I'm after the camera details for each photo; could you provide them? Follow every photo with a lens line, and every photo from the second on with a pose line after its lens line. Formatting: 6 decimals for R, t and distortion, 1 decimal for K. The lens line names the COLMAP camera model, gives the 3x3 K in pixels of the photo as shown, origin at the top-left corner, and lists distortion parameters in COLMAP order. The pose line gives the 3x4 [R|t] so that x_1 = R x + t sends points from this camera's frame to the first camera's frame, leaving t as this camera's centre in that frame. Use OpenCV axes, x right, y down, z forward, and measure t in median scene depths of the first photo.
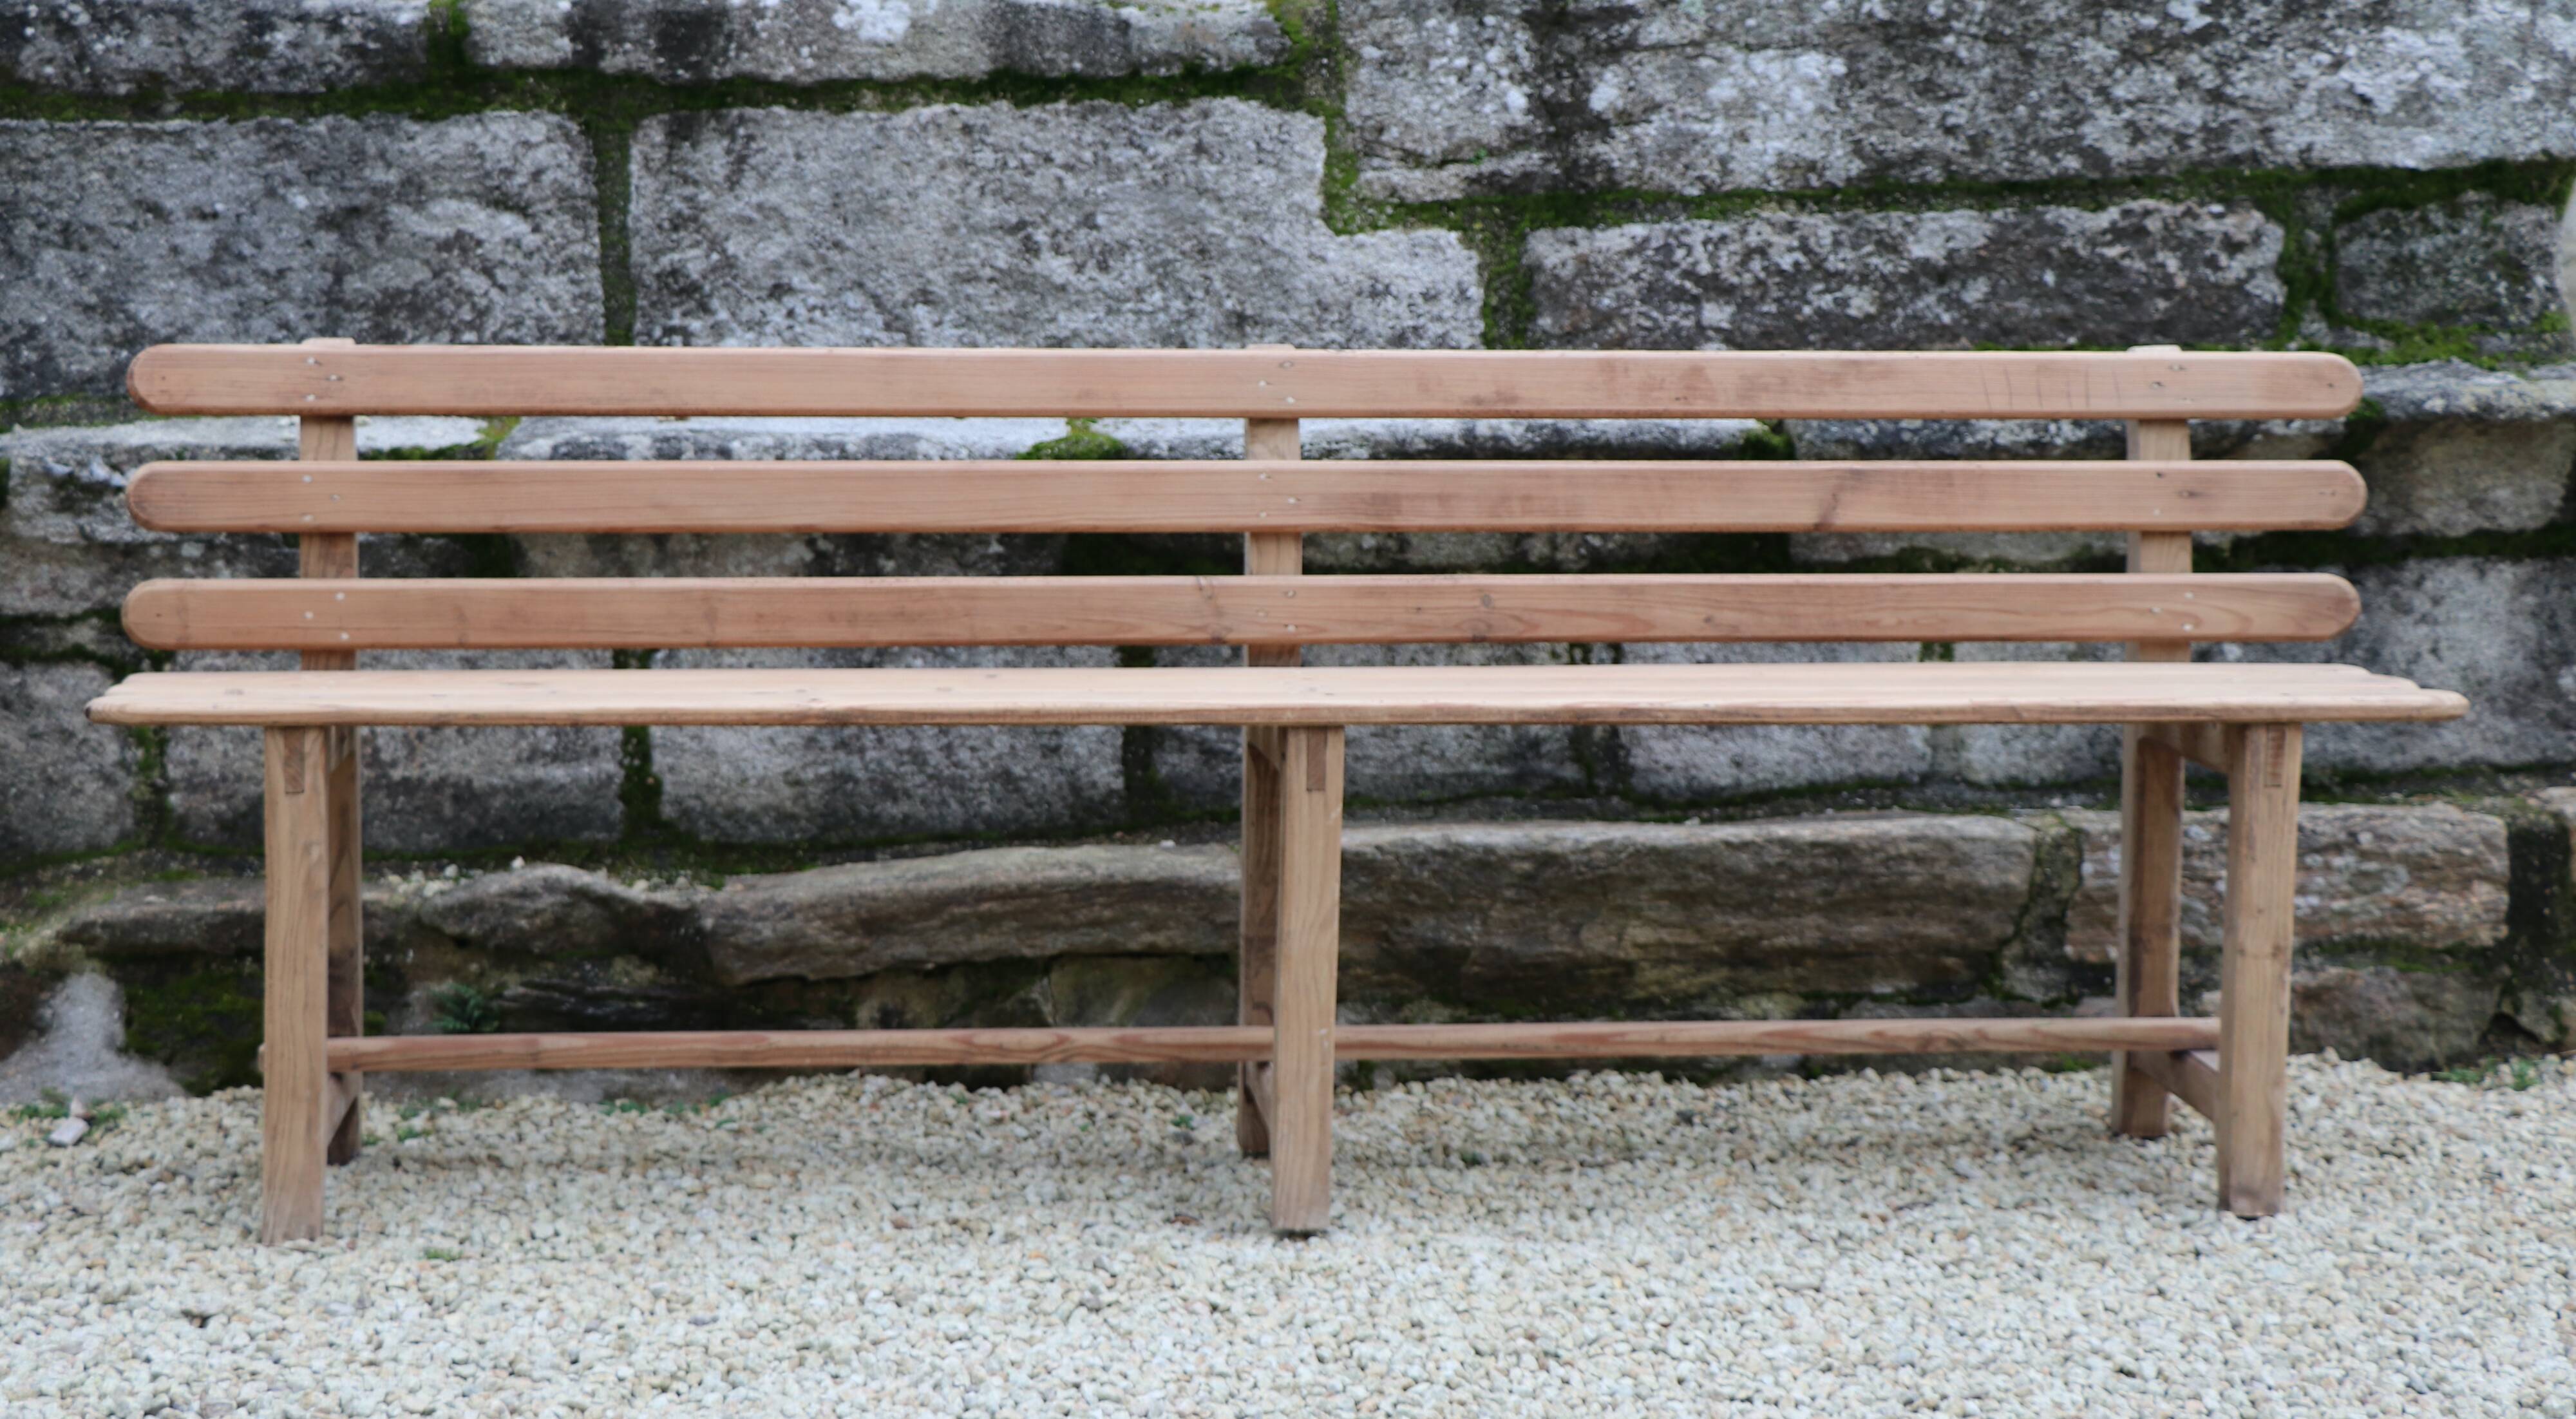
lens RADIAL K [[4311.8, 0, 1192.7], [0, 4311.8, 648.4], [0, 0, 1]] dist [0.119660, 0.000000]
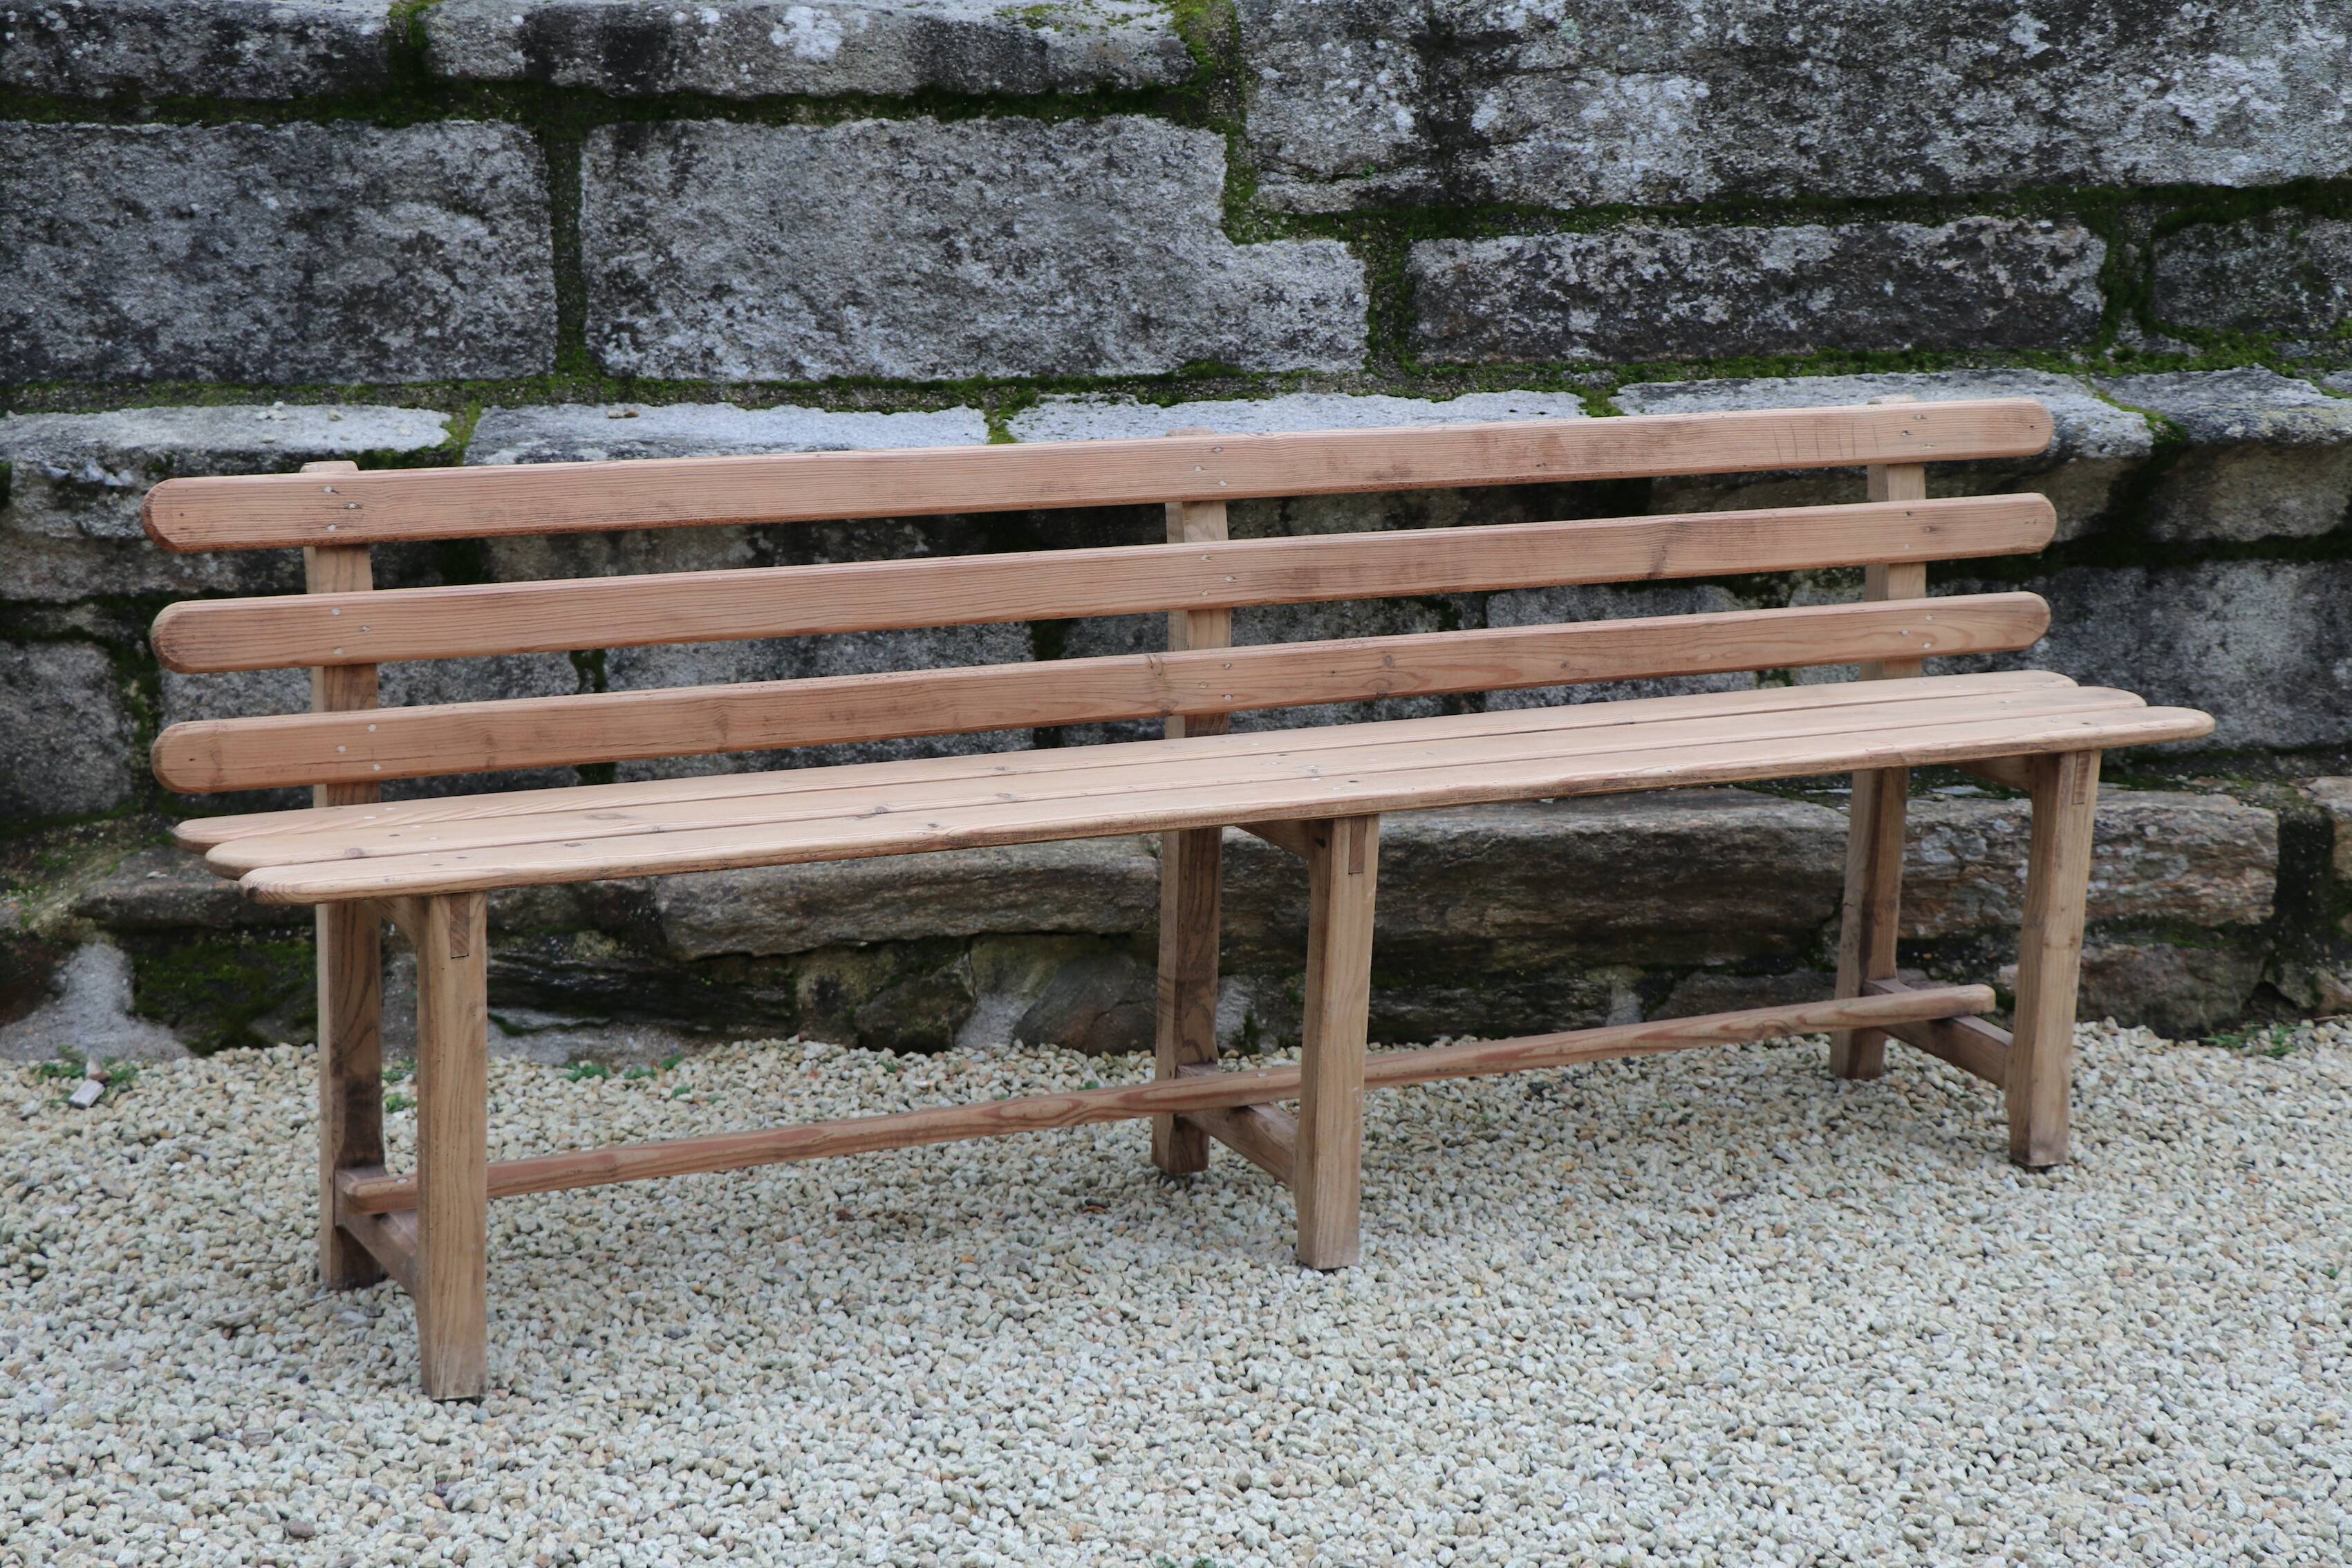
lens RADIAL K [[4113.8, 0, 1150.3], [0, 4113.8, 816.0], [0, 0, 1]] dist [0.198368, 0.000000]
pose [[0.999587, 0.011790, 0.026219, -0.013722], [-0.015103, 0.991402, 0.129977, -0.089597], [-0.024461, -0.130319, 0.991170, -0.046279]]
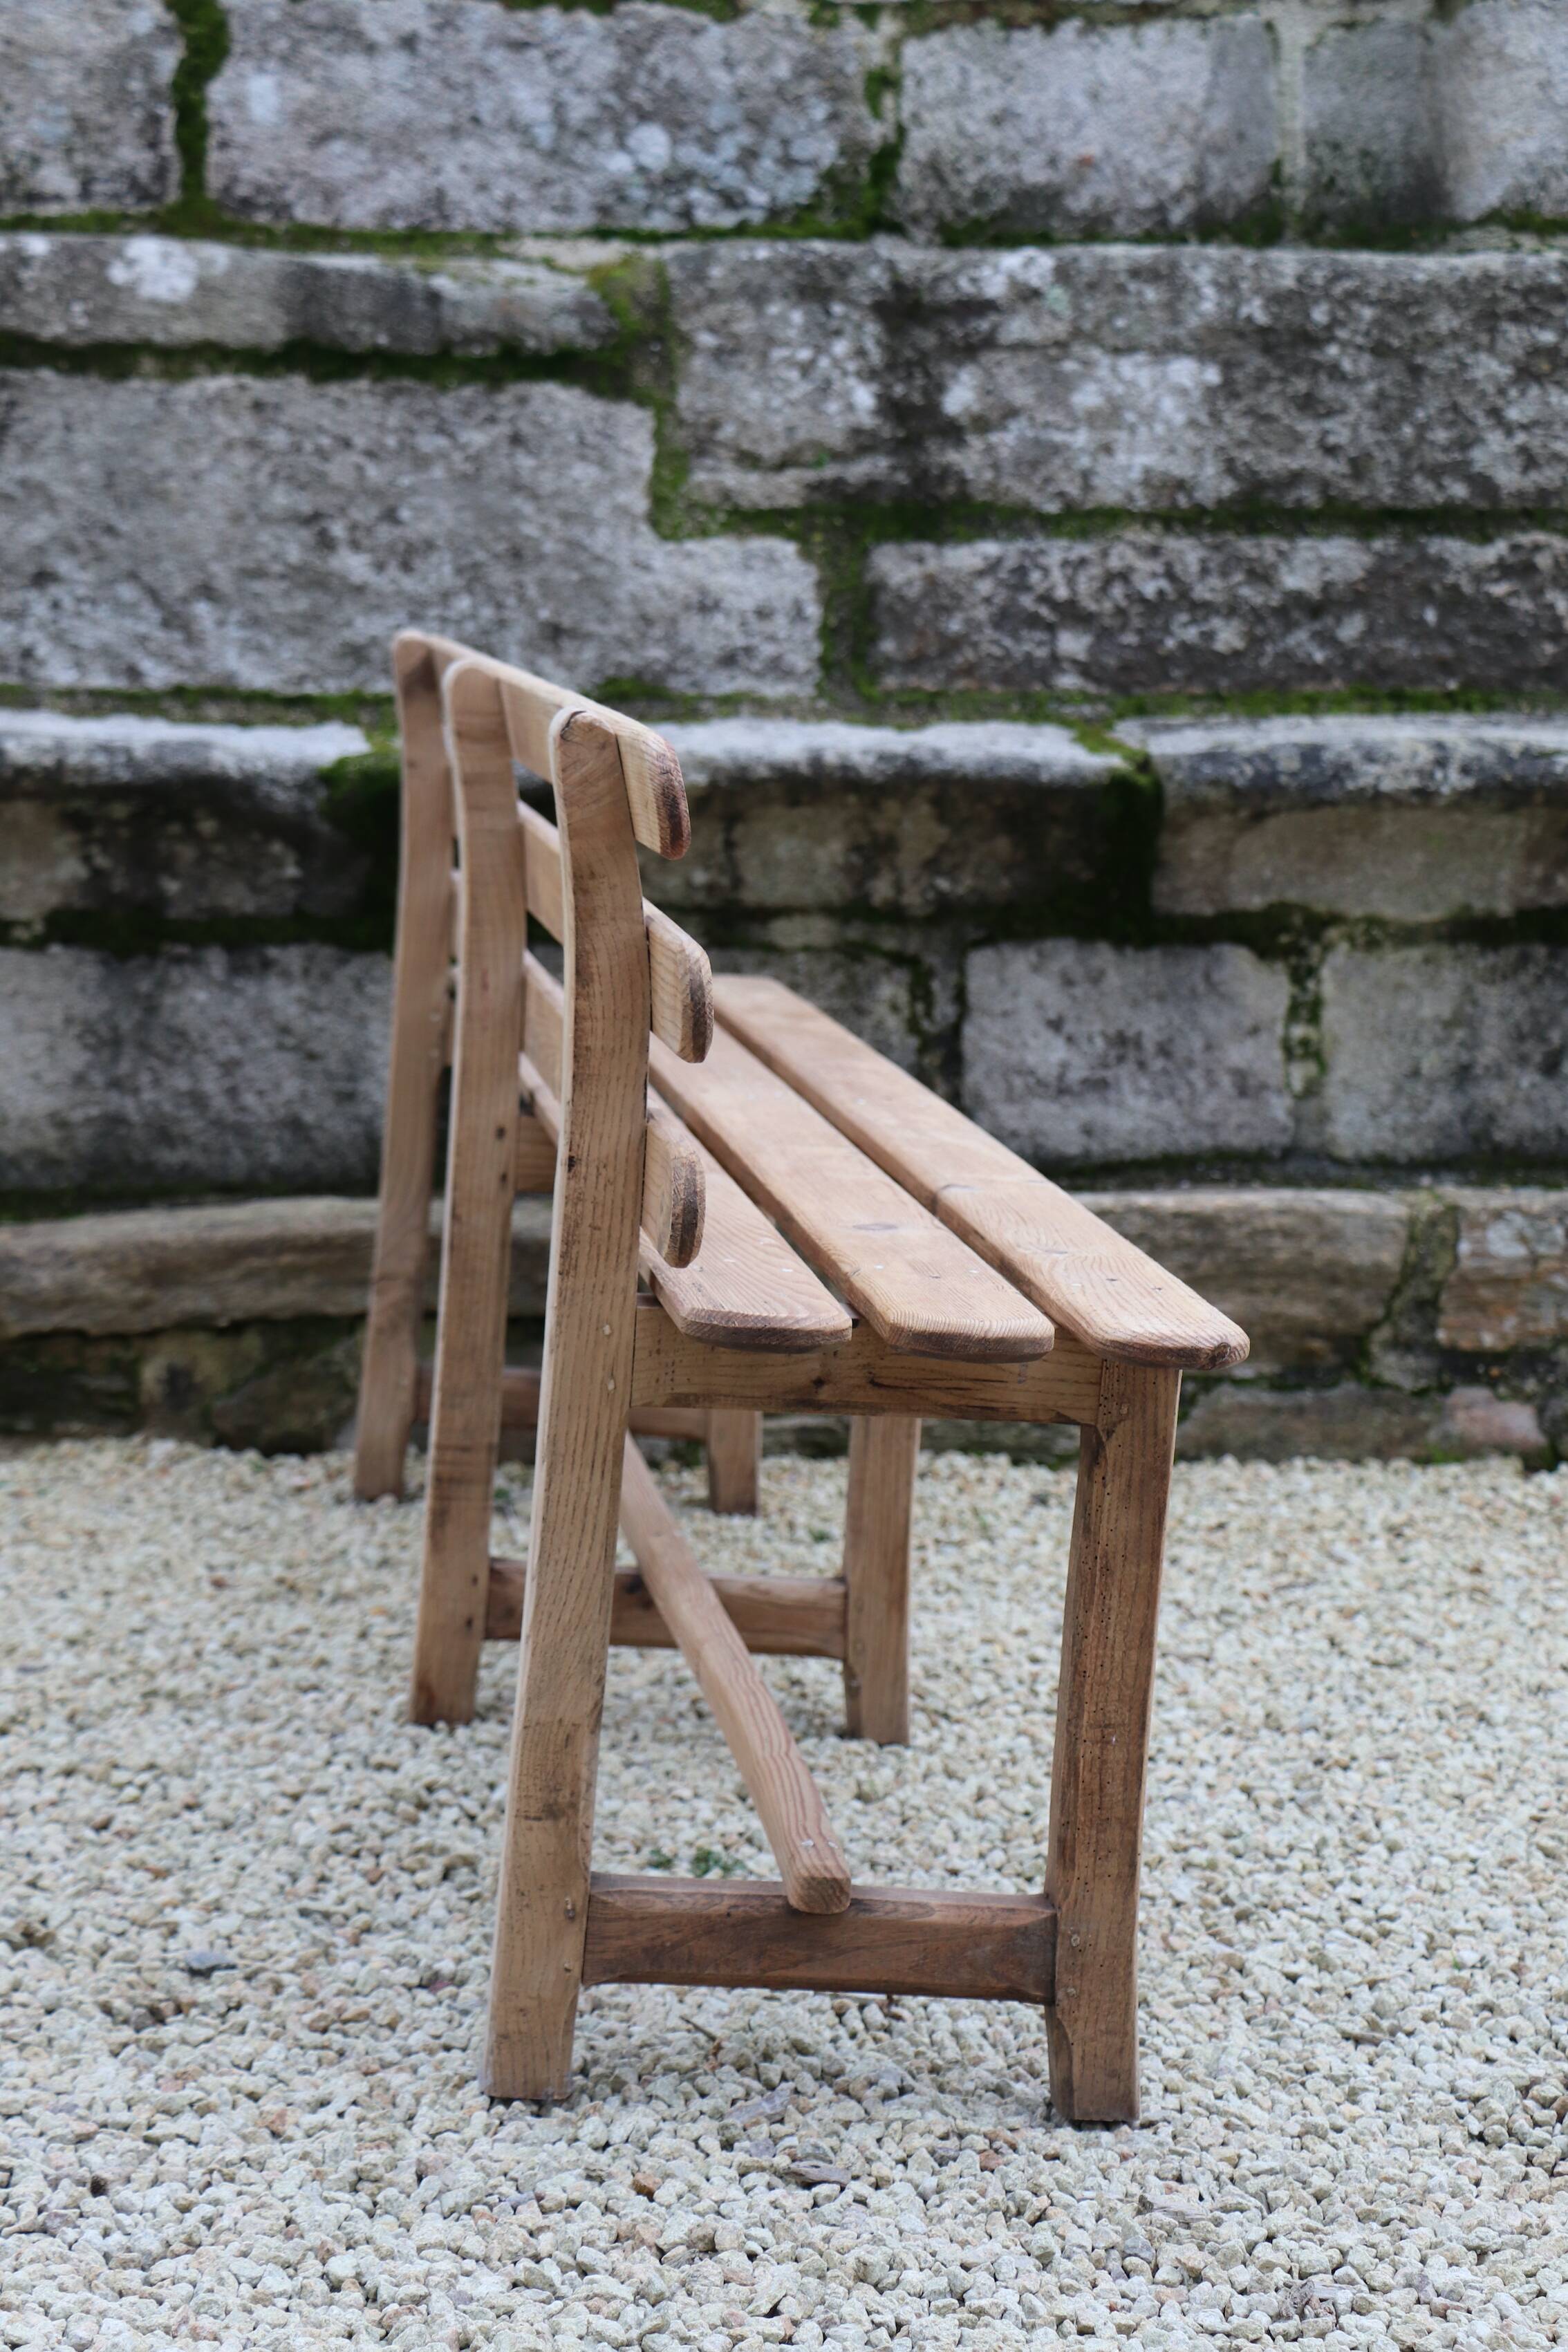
lens RADIAL K [[5078.4, 0, 736.4], [0, 5078.4, 1195.5], [0, 0, 1]] dist [0.319954, 0.000000]
pose [[0.995331, 0.023908, 0.093515, -0.049511], [-0.025792, 0.999487, 0.018987, 0.021386], [-0.093013, -0.021310, 0.995437, -0.075399]]
